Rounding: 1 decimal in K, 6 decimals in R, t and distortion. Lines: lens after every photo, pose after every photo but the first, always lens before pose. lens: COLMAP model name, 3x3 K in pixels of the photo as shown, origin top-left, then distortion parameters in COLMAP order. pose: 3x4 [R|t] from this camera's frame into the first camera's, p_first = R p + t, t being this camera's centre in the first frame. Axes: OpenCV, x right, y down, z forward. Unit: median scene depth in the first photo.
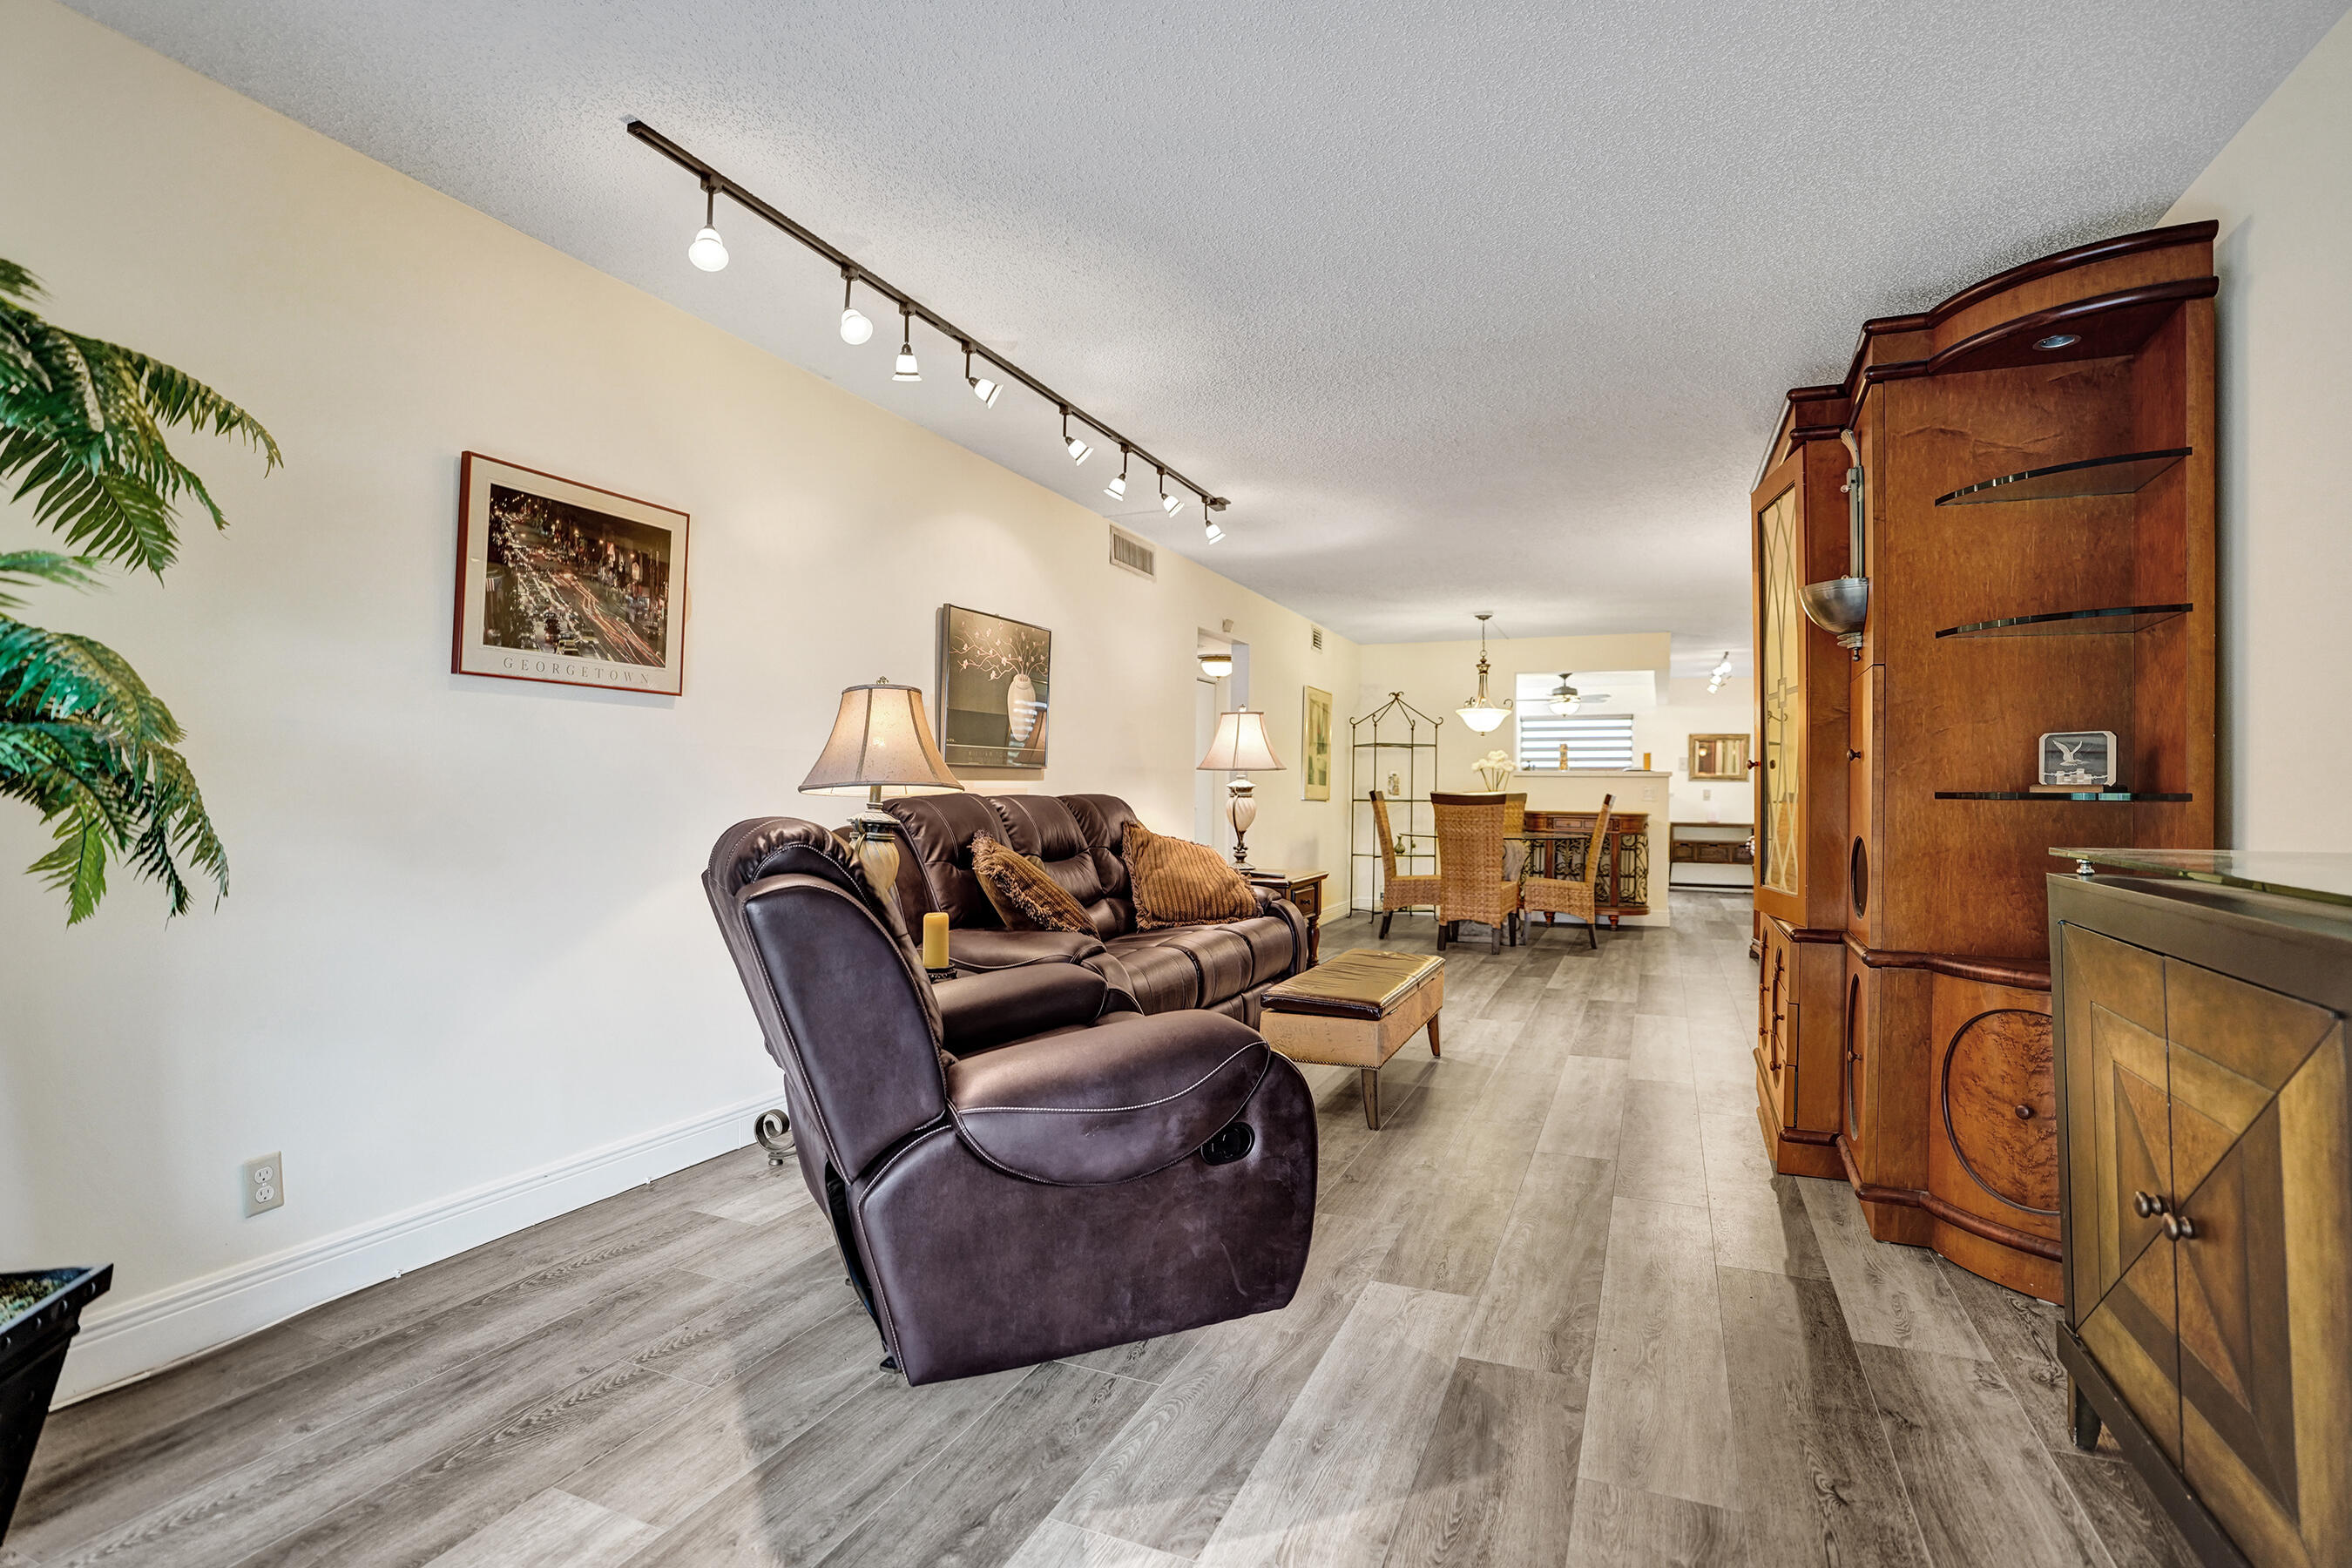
lens RADIAL K [[1157.4, 0, 1188.2], [0, 1157.4, 775.7], [0, 0, 1]] dist [-0.075838, 0.029530]
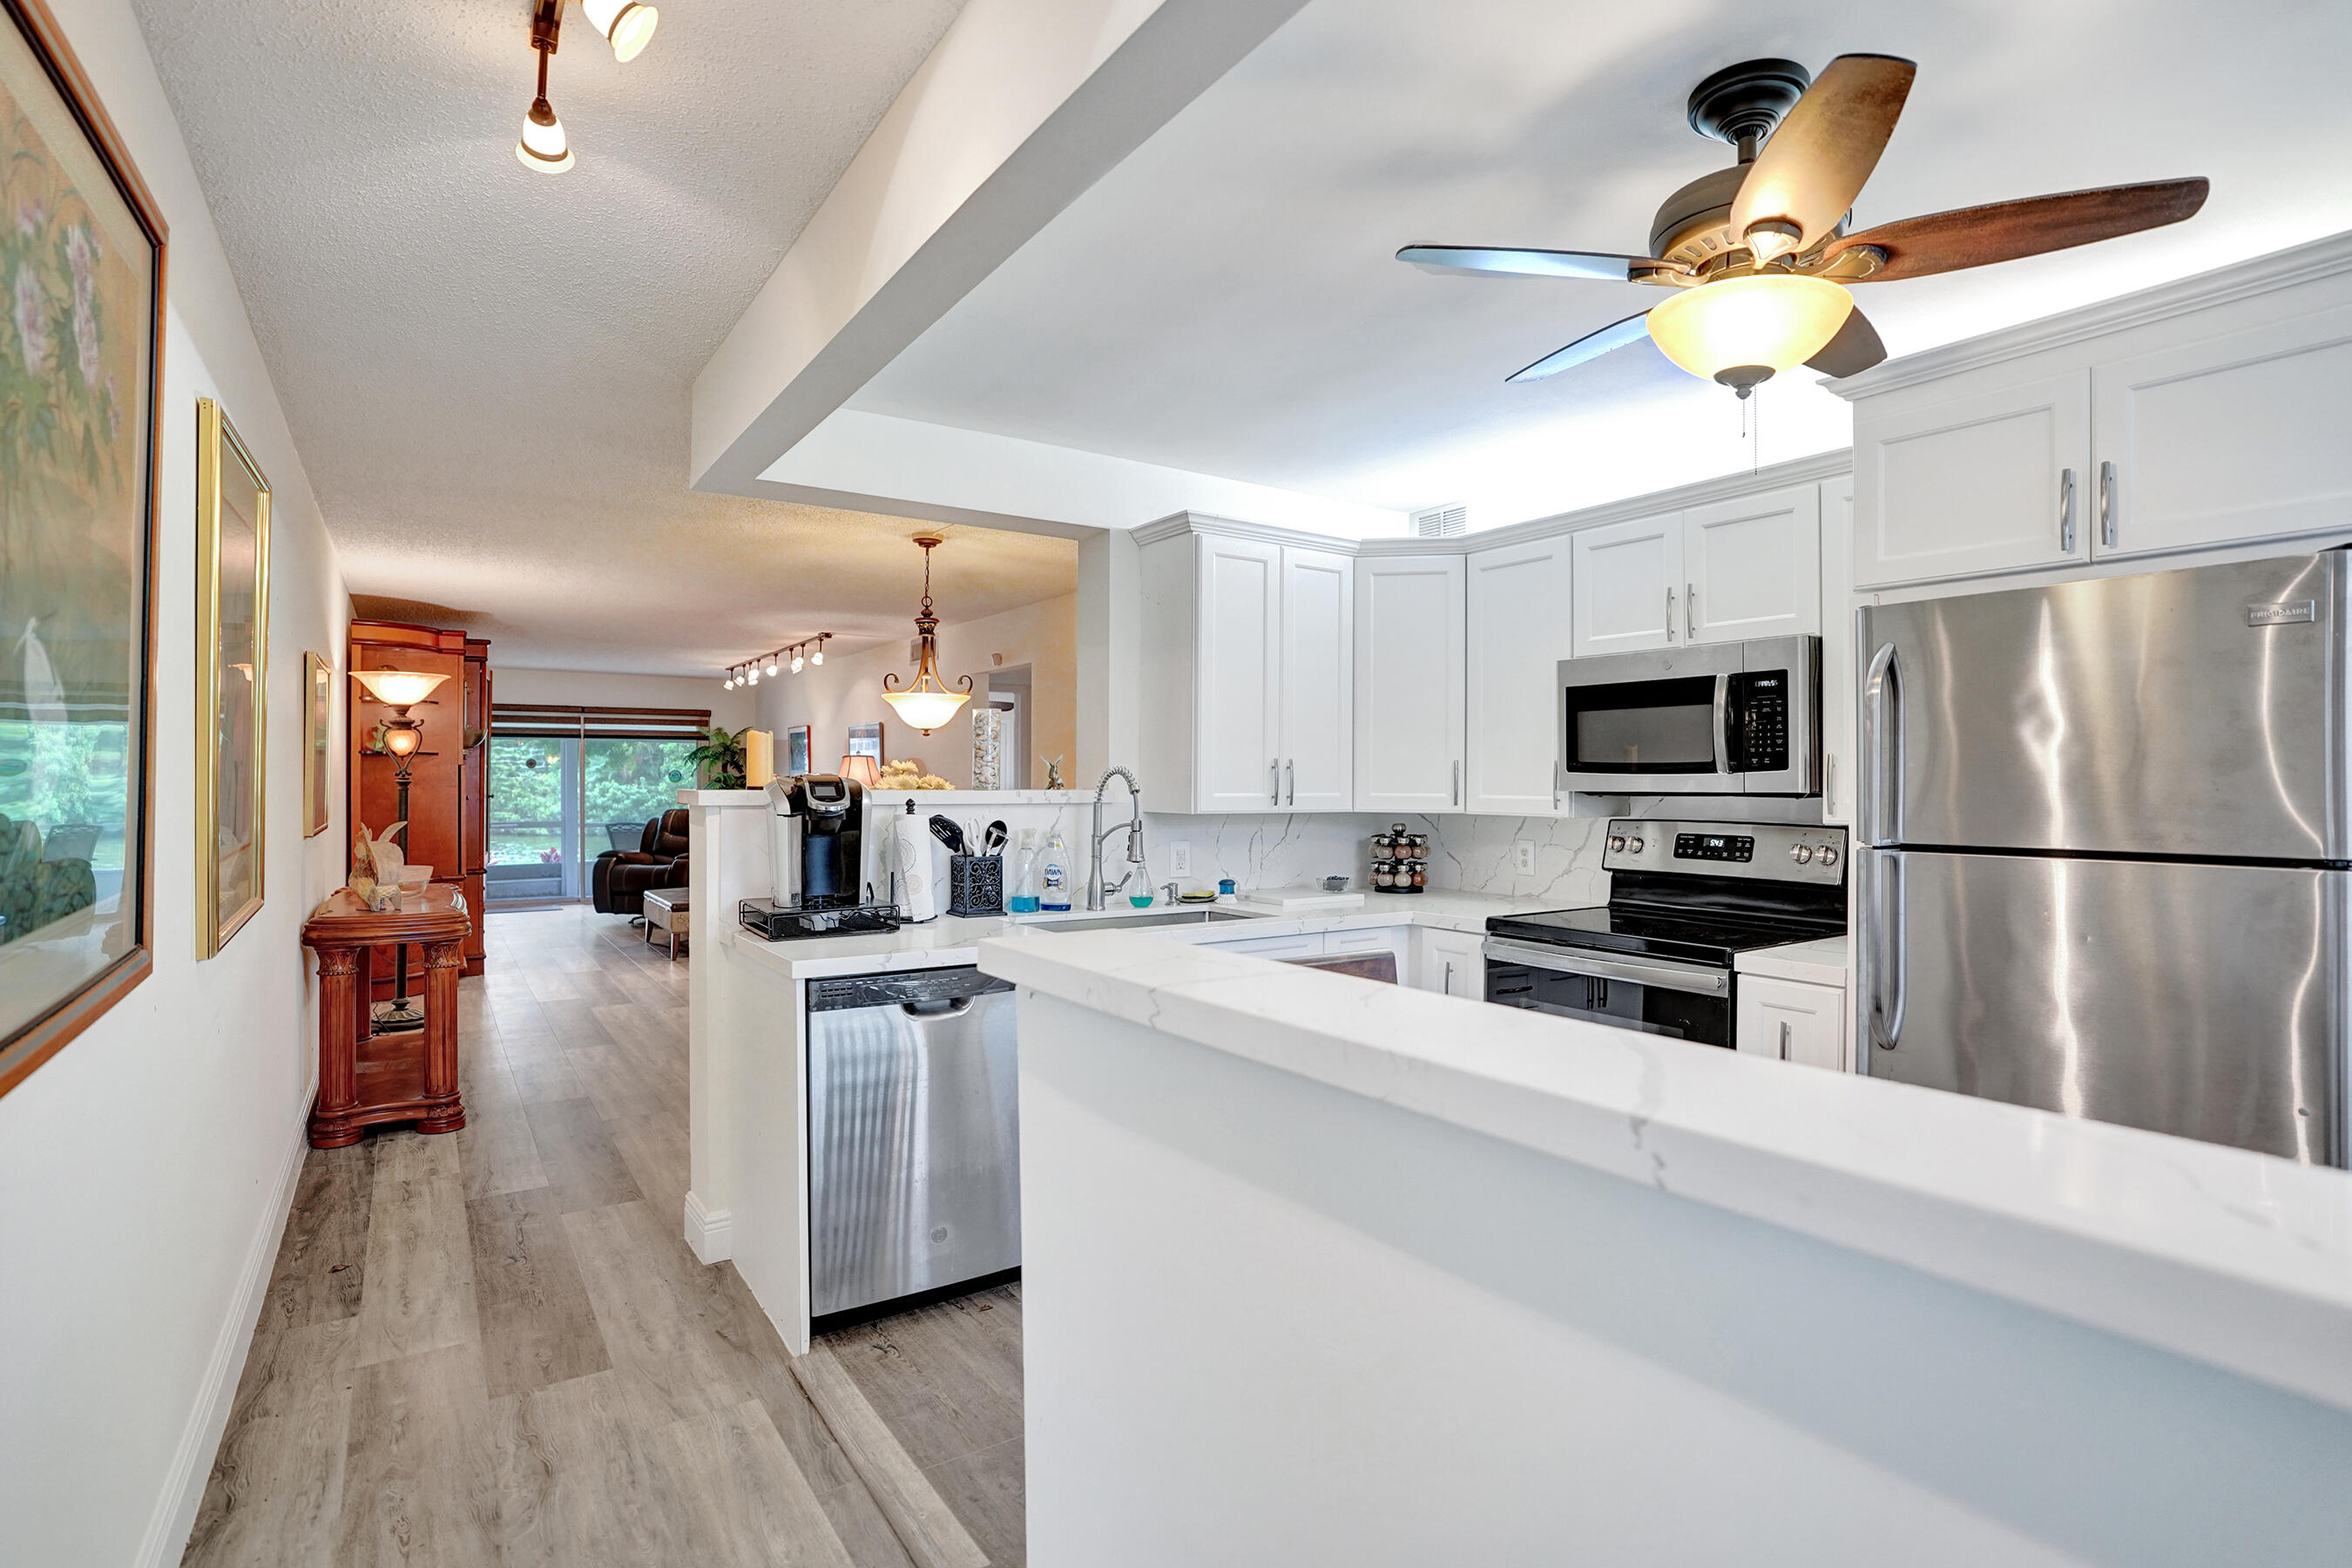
lens RADIAL K [[1151.1, 0, 1180.1], [0, 1151.1, 784.3], [0, 0, 1]] dist [-0.045432, 0.000513]
pose [[-0.553506, -0.008503, -0.832802, 1.948841], [0.001839, 0.999933, -0.011431, -0.005775], [0.832843, -0.007859, -0.553453, 4.097315]]
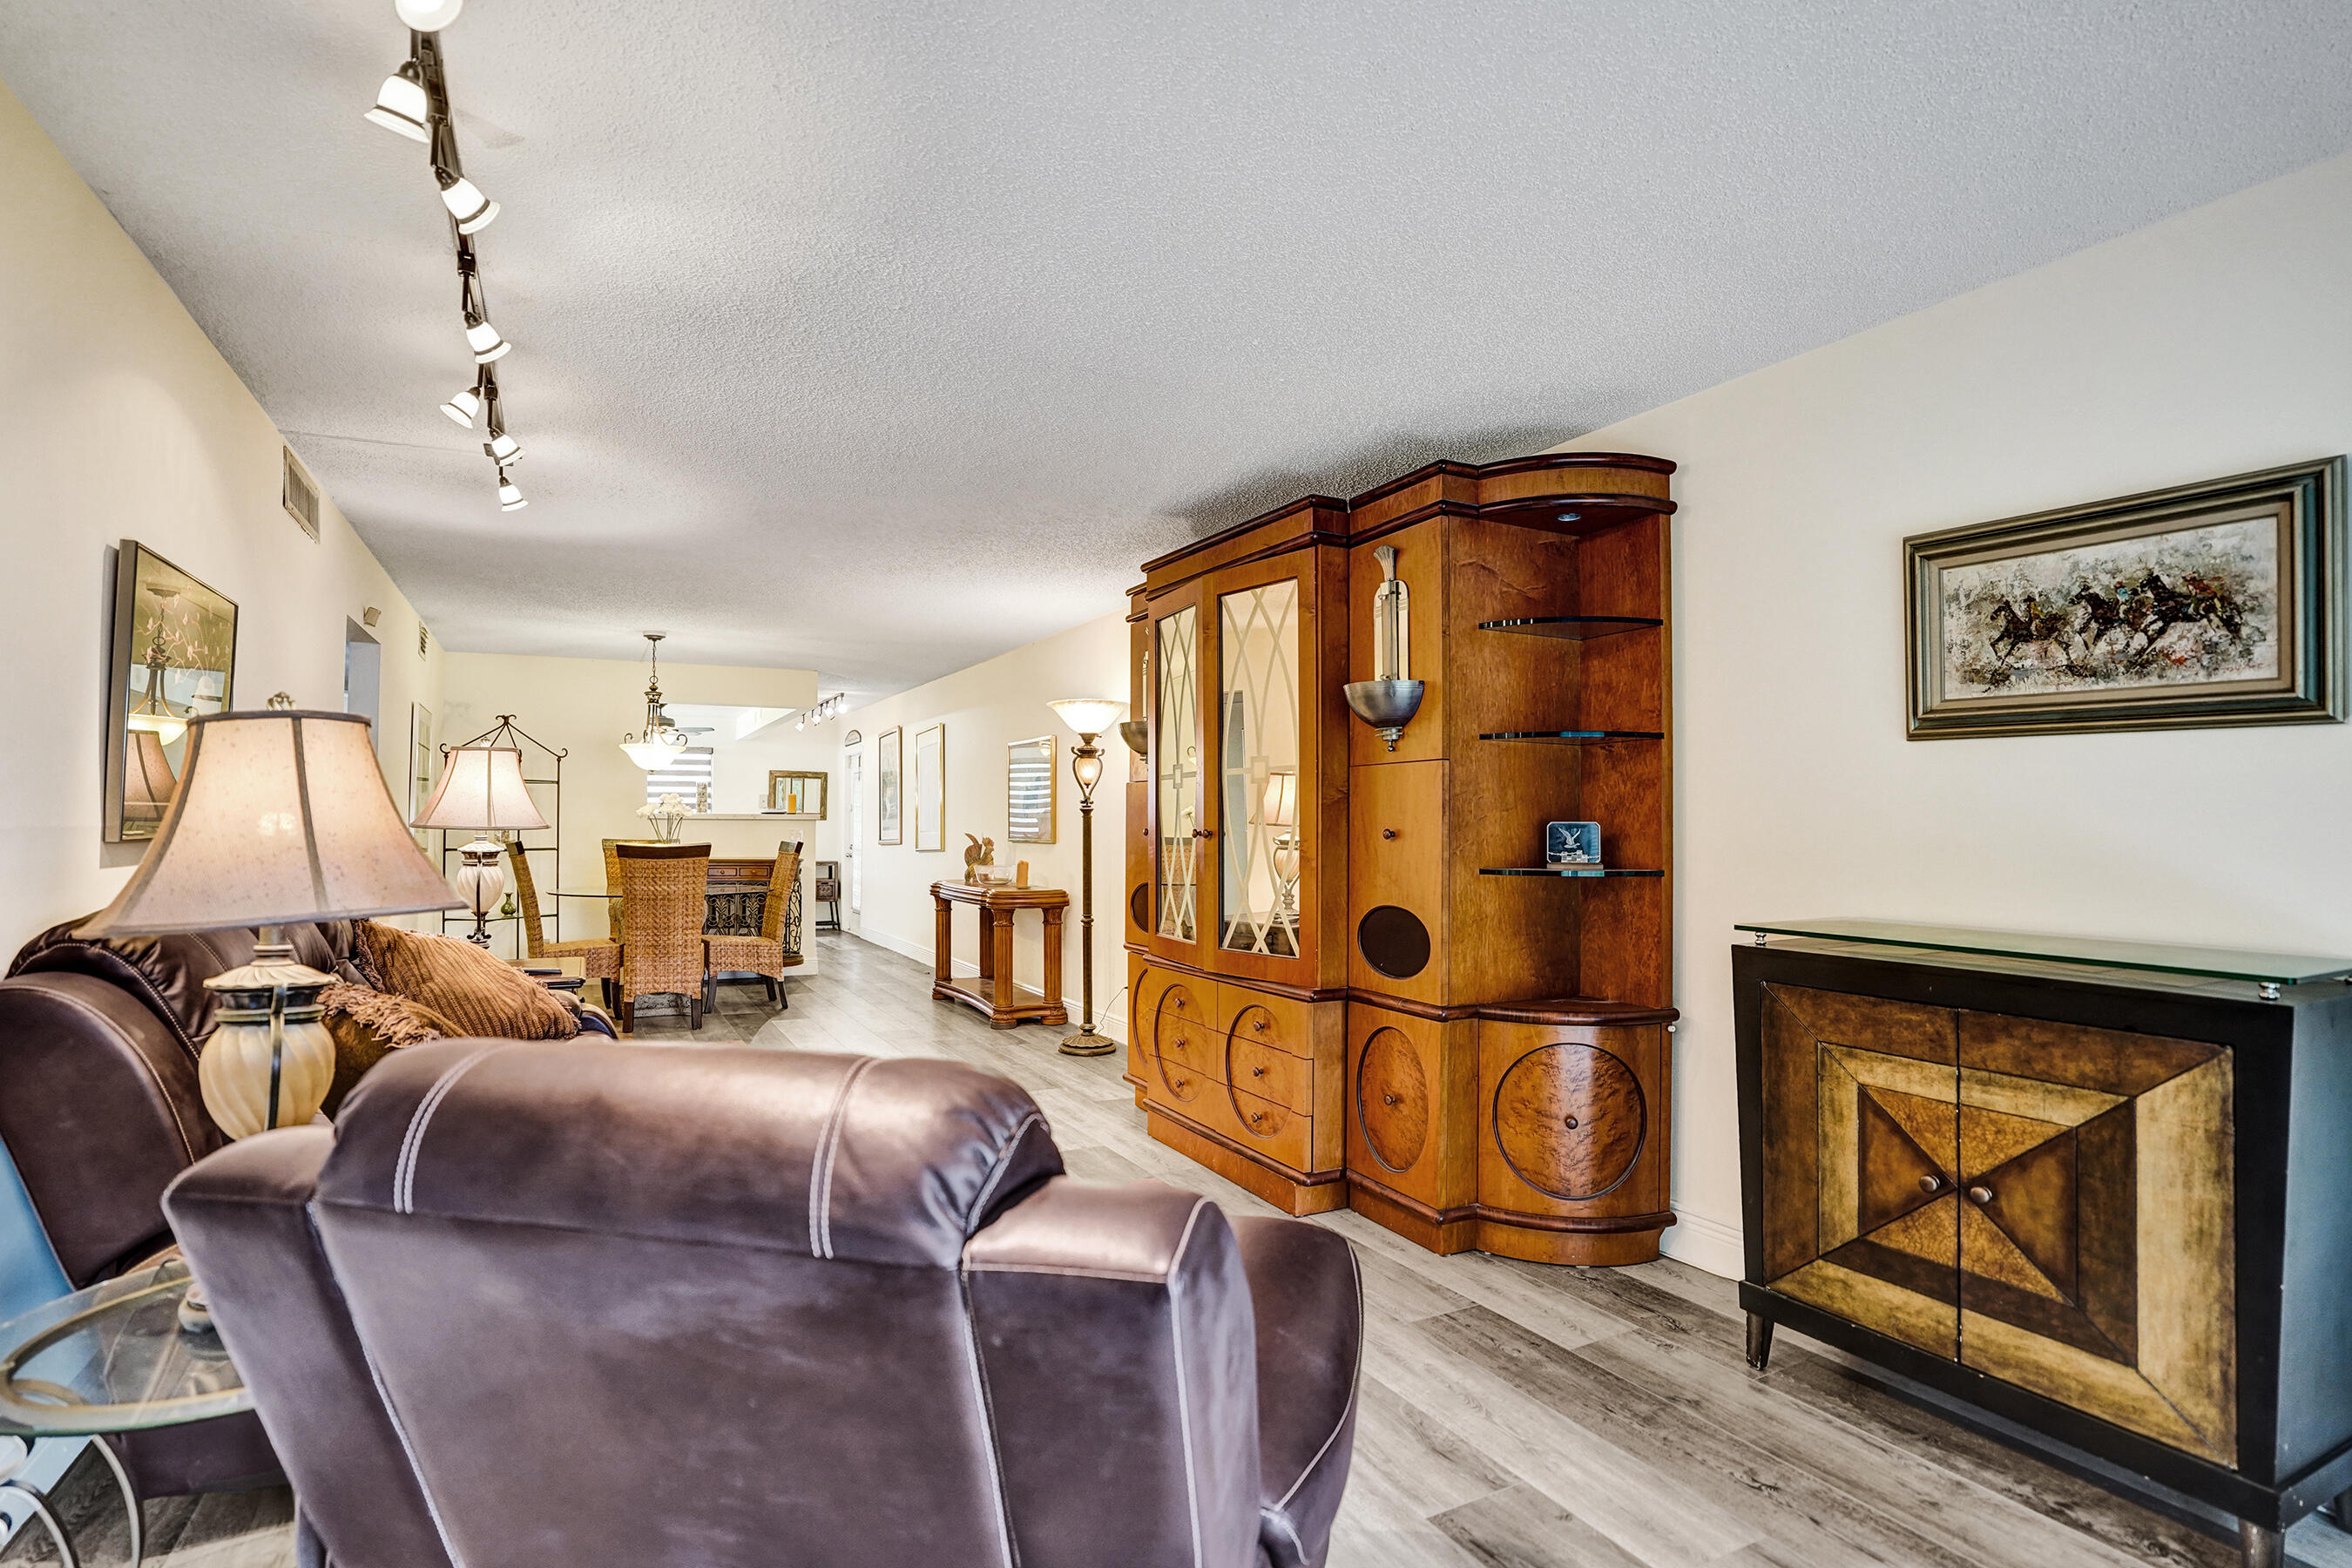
lens RADIAL K [[1158.3, 0, 1198.6], [0, 1158.3, 800.7], [0, 0, 1]] dist [-0.070679, 0.027763]
pose [[0.626986, 0.010447, 0.778961, -0.424236], [-0.010380, 0.999933, -0.005056, -0.043092], [-0.778962, -0.004915, 0.627052, 0.412382]]
